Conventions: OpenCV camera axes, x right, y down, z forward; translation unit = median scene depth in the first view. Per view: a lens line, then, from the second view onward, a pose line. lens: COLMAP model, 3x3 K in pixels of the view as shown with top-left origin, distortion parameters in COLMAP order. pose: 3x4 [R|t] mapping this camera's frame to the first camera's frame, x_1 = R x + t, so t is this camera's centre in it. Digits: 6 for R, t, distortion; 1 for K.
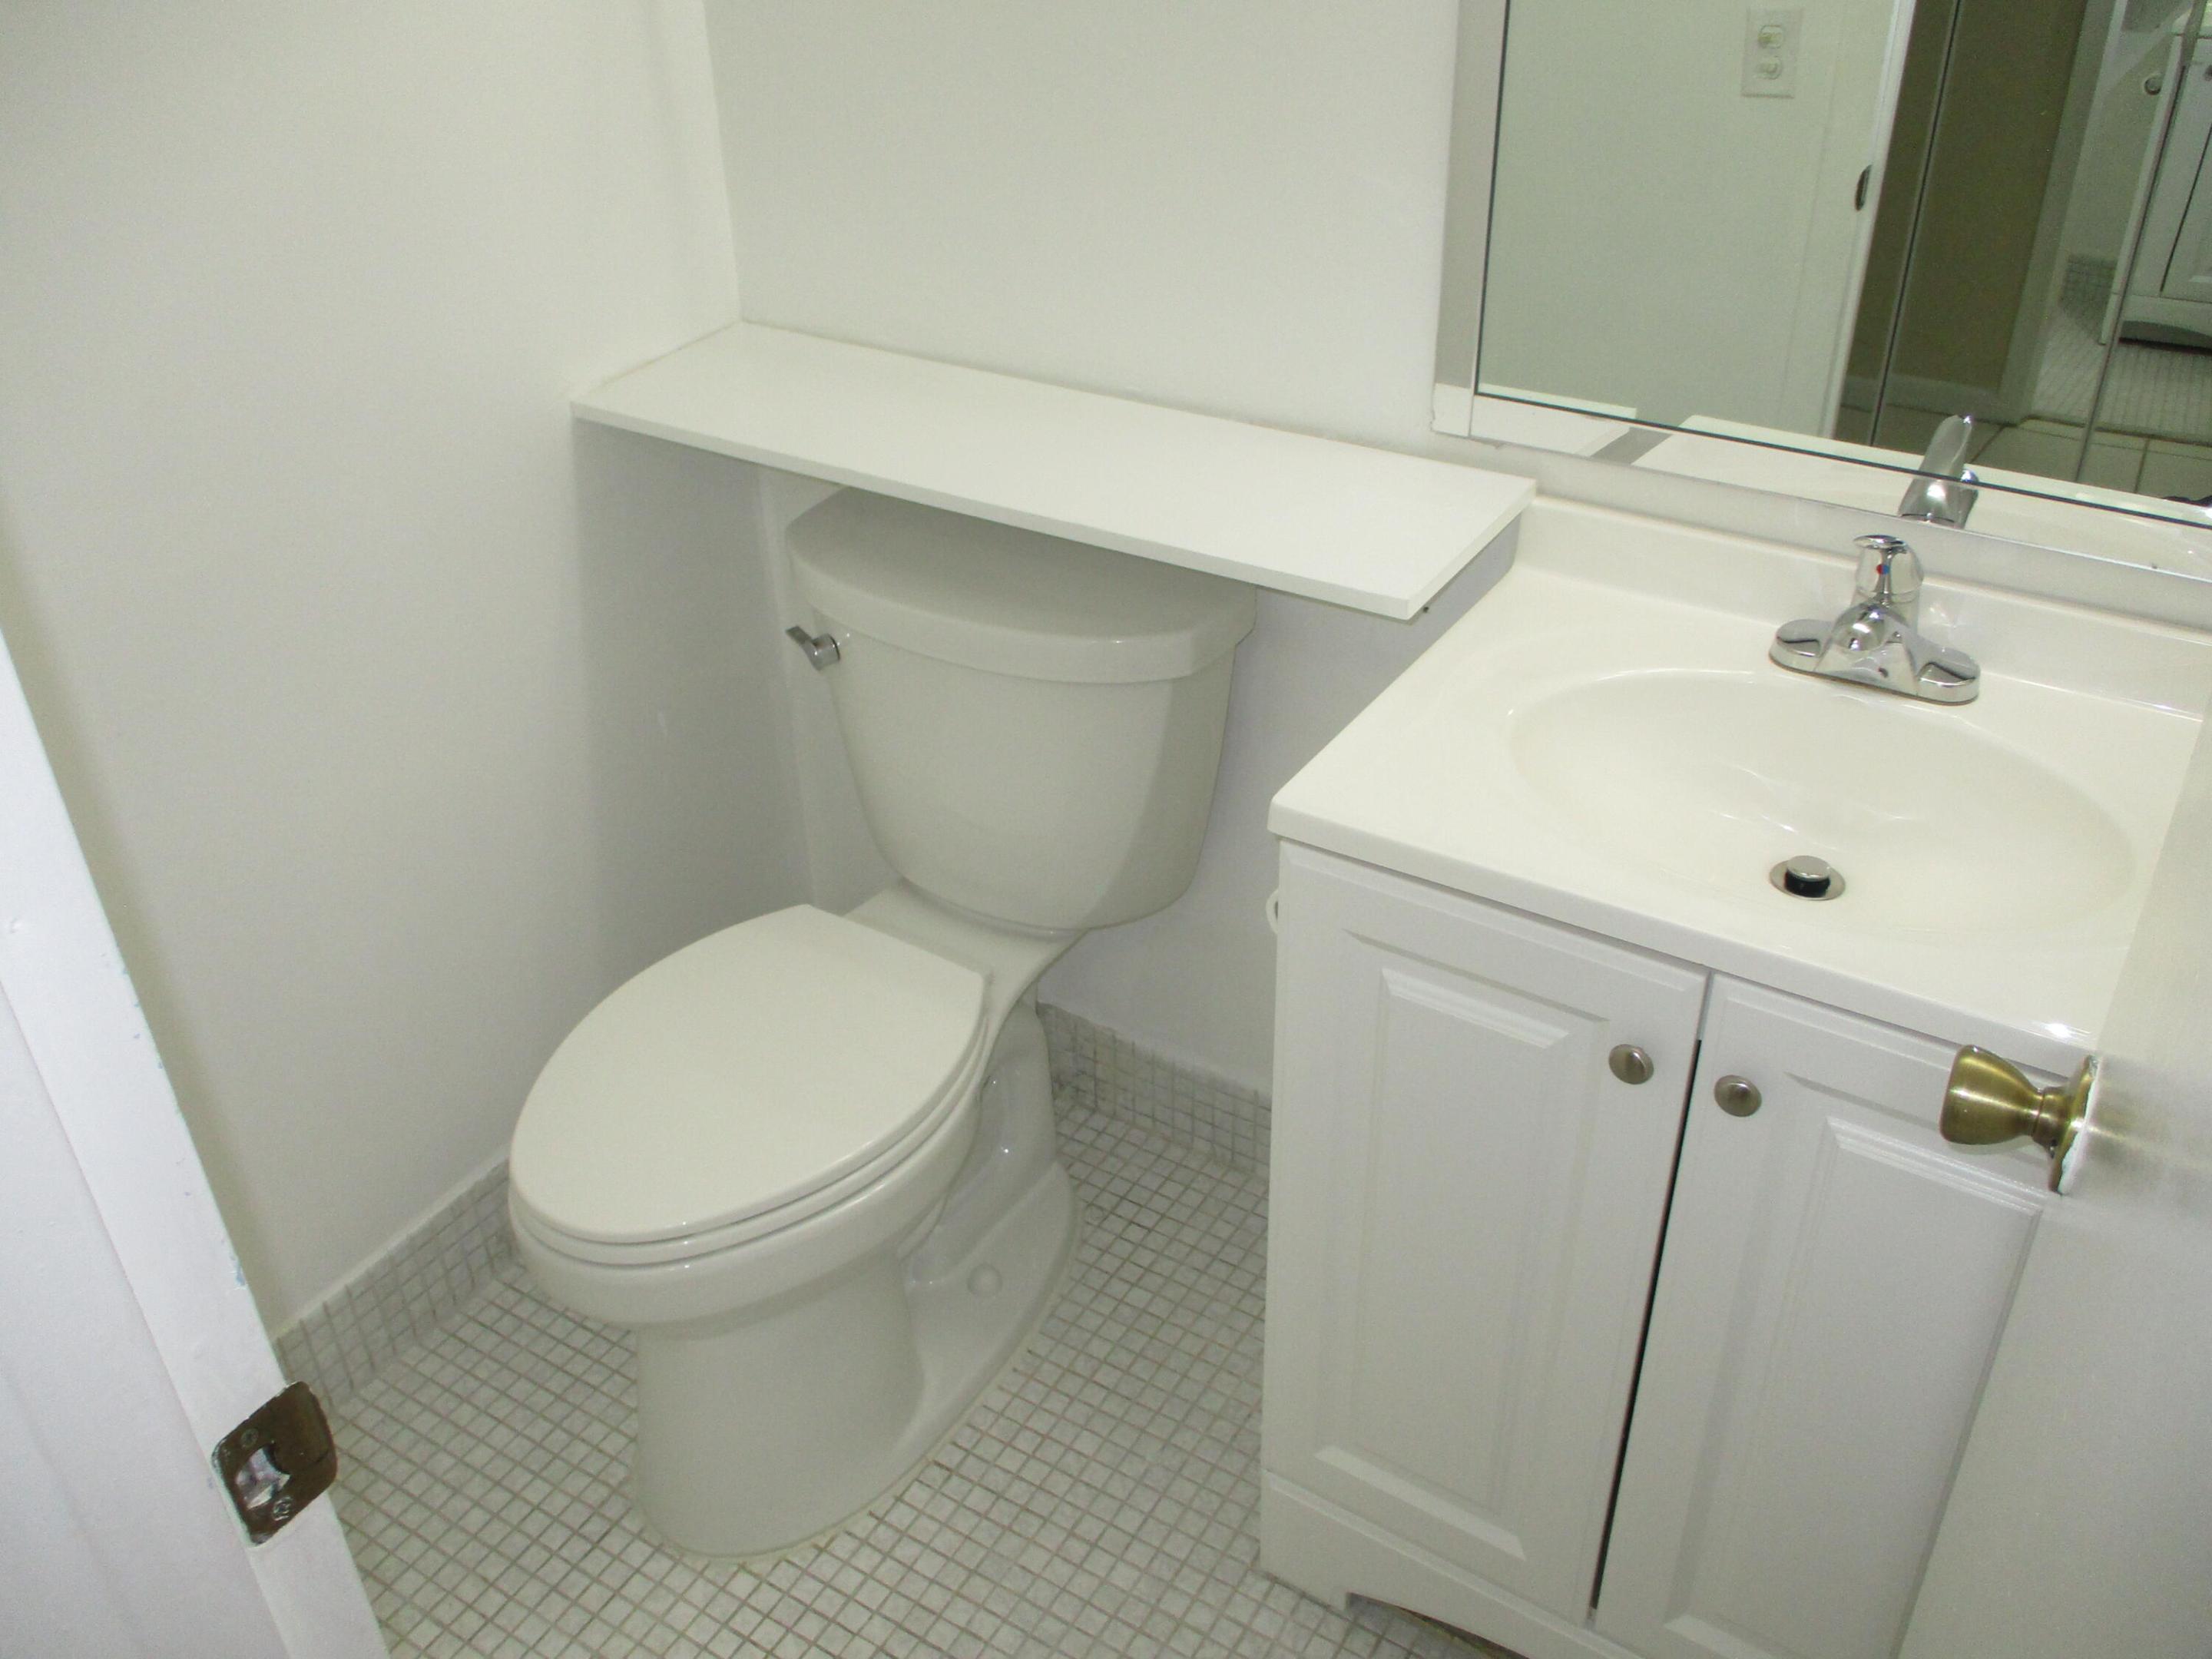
lens RADIAL K [[1873.9, 0, 1083.0], [0, 1873.9, 827.5], [0, 0, 1]] dist [-0.001939, 0.010469]
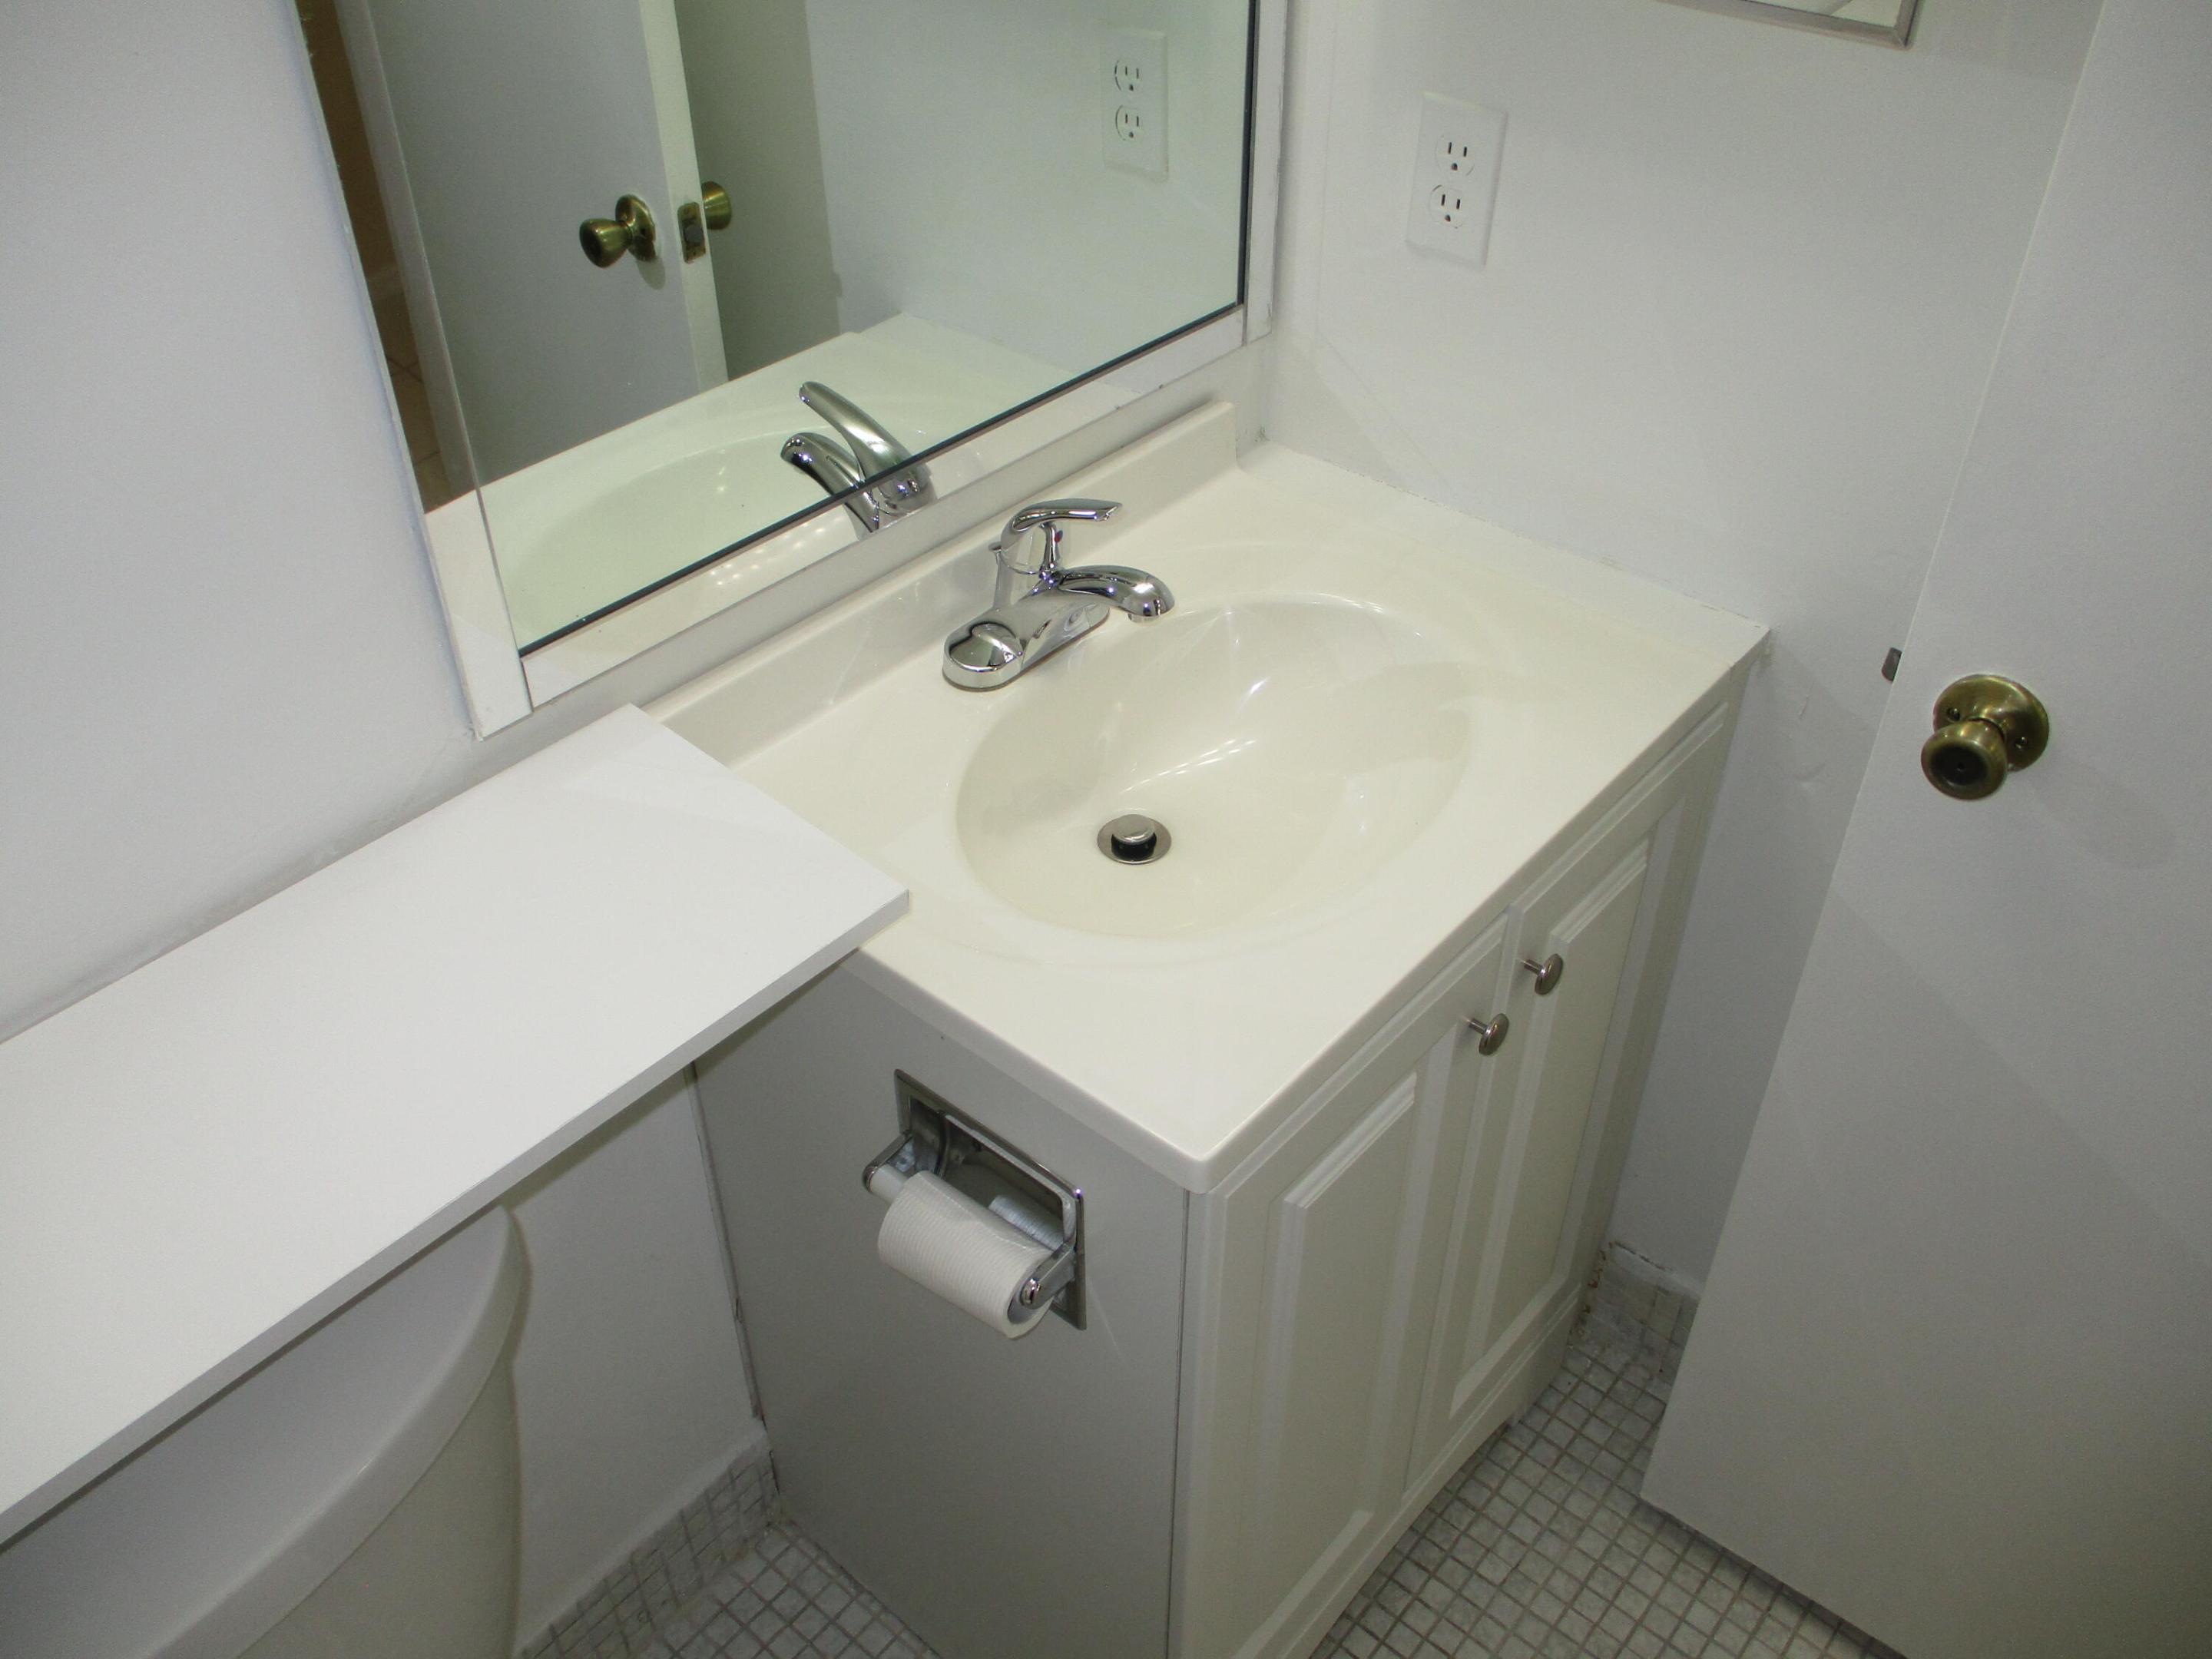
lens RADIAL K [[1873.9, 0, 1114.1], [0, 1873.9, 819.7], [0, 0, 1]] dist [-0.001939, 0.010469]
pose [[0.126027, -0.593974, 0.794551, -0.306789], [0.524635, 0.719673, 0.454784, -0.347200], [-0.841947, 0.359535, 0.402318, 0.506831]]
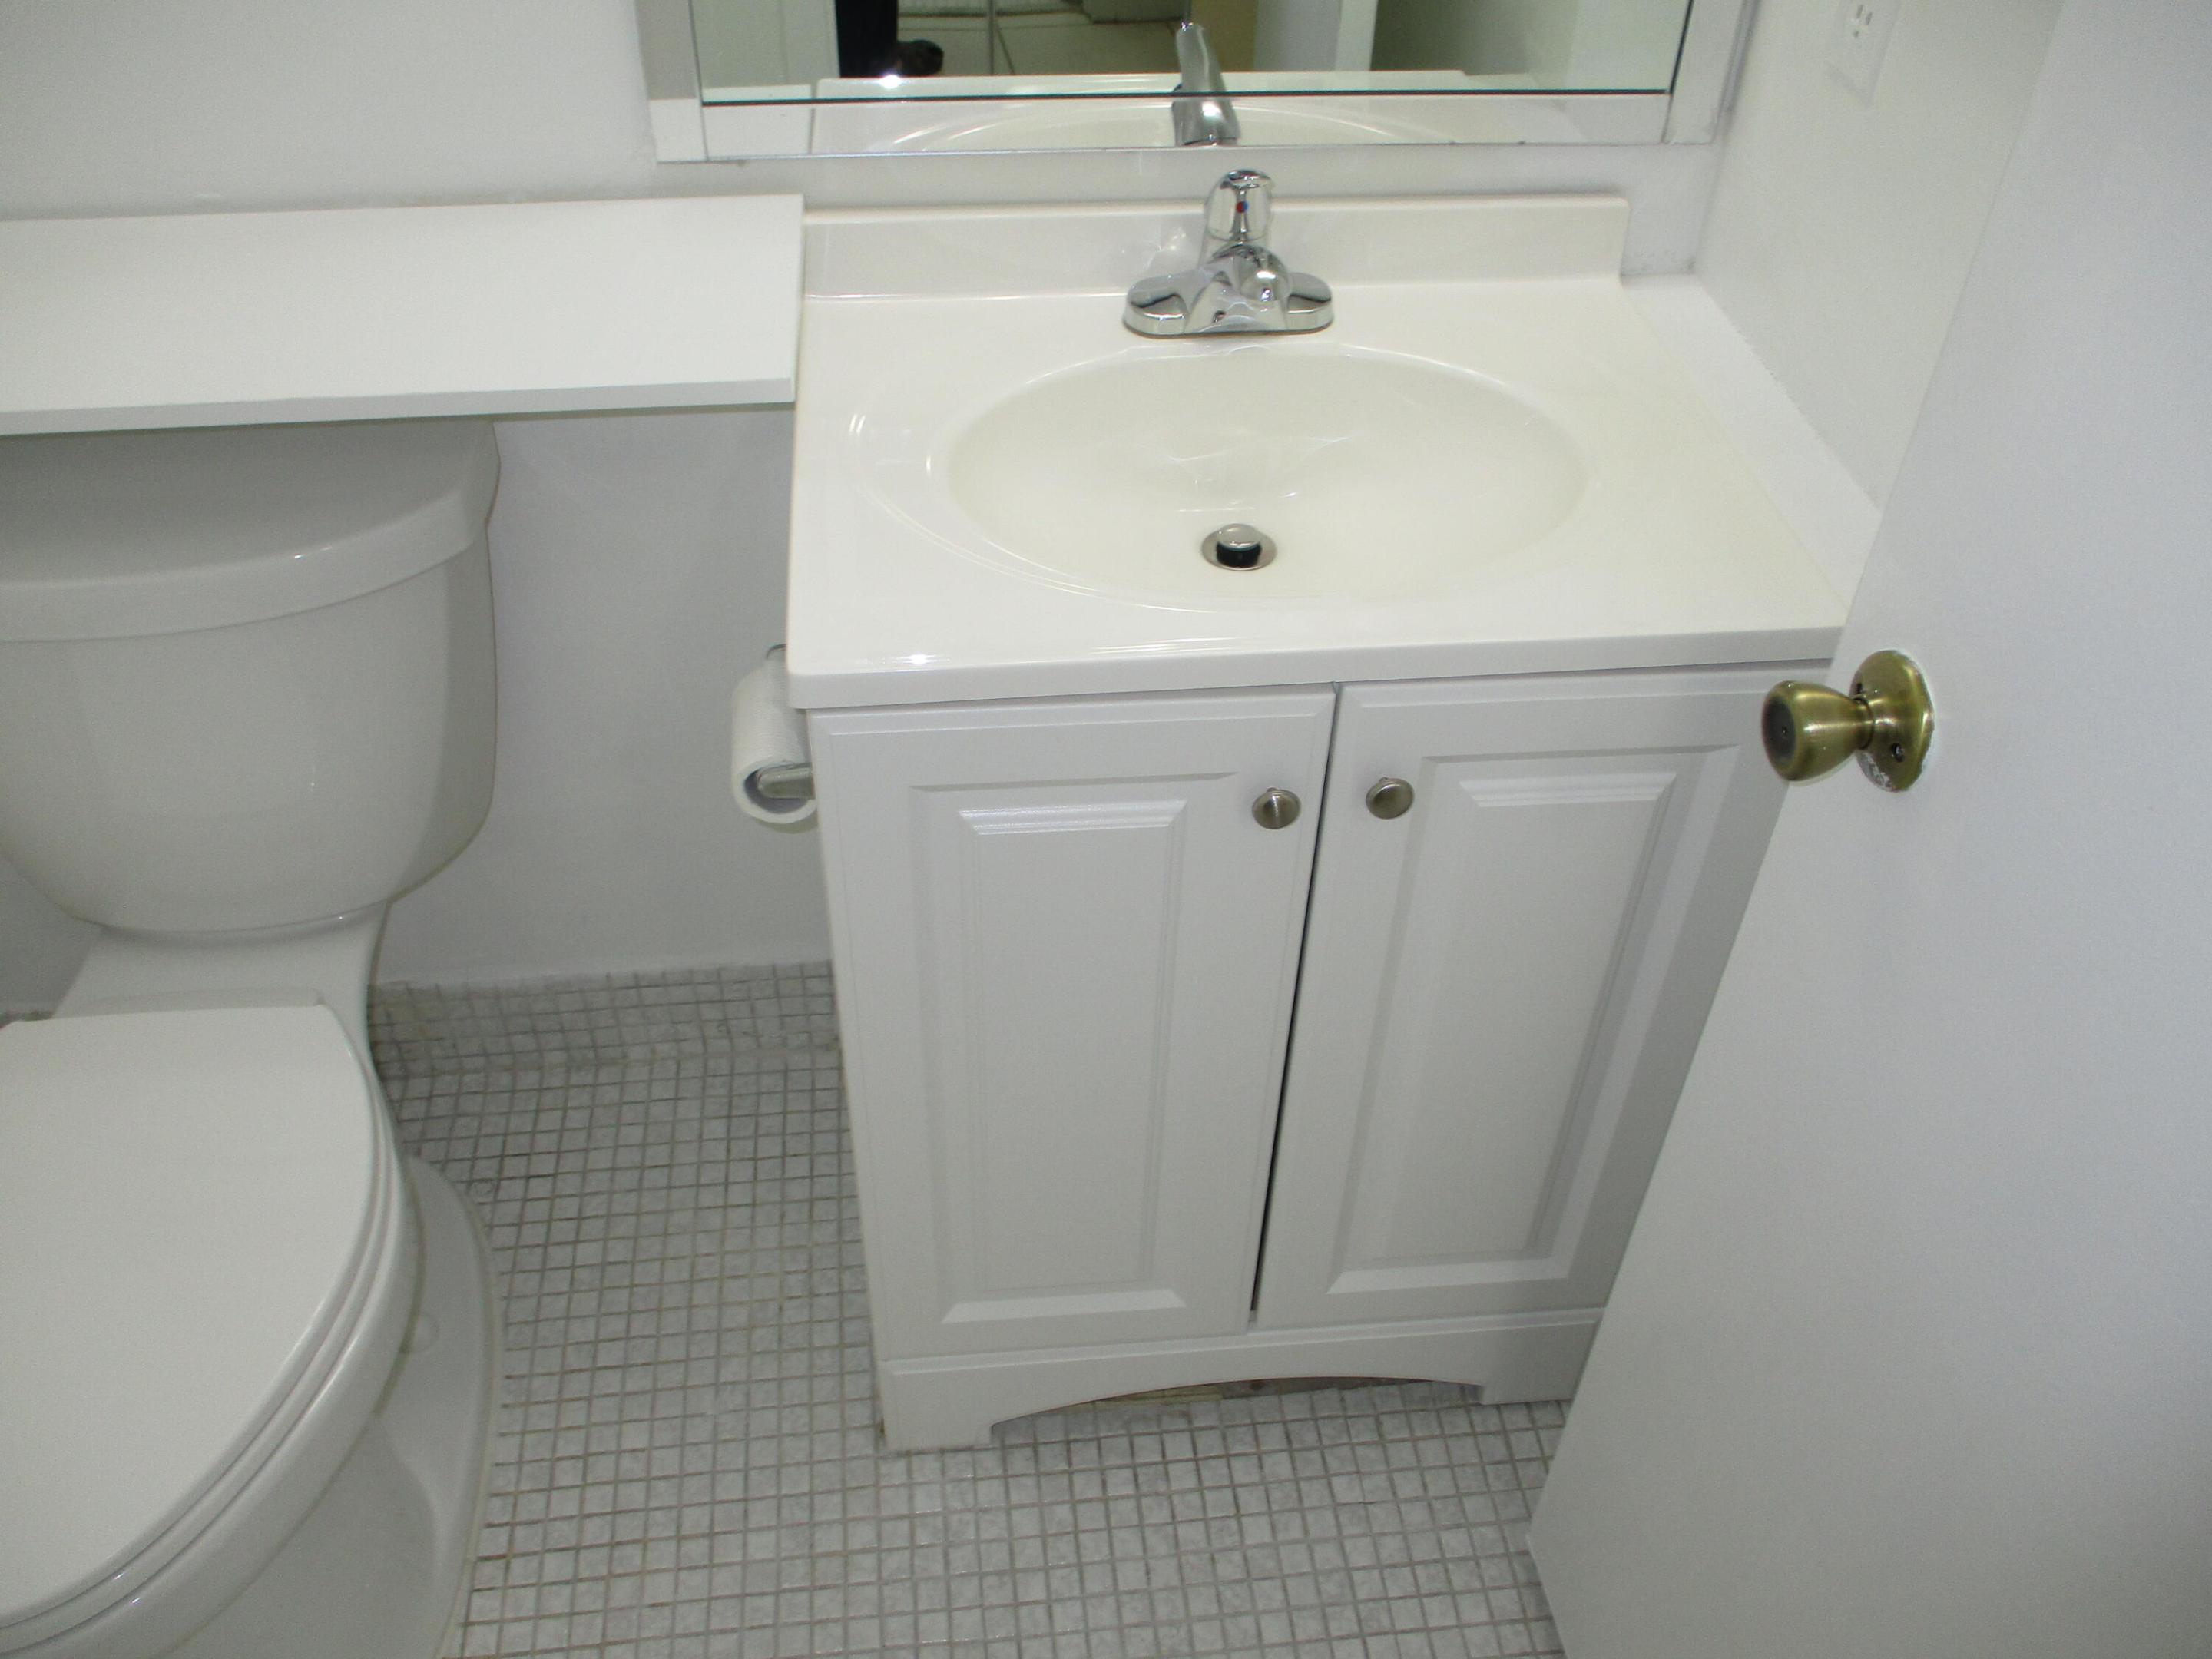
lens RADIAL K [[1873.9, 0, 1103.2], [0, 1873.9, 817.9], [0, 0, 1]] dist [-0.001939, 0.010469]
pose [[0.777169, -0.390101, 0.493790, -0.155235], [0.306206, 0.919942, 0.244835, -0.081745], [-0.549769, -0.039077, 0.834402, 0.190283]]
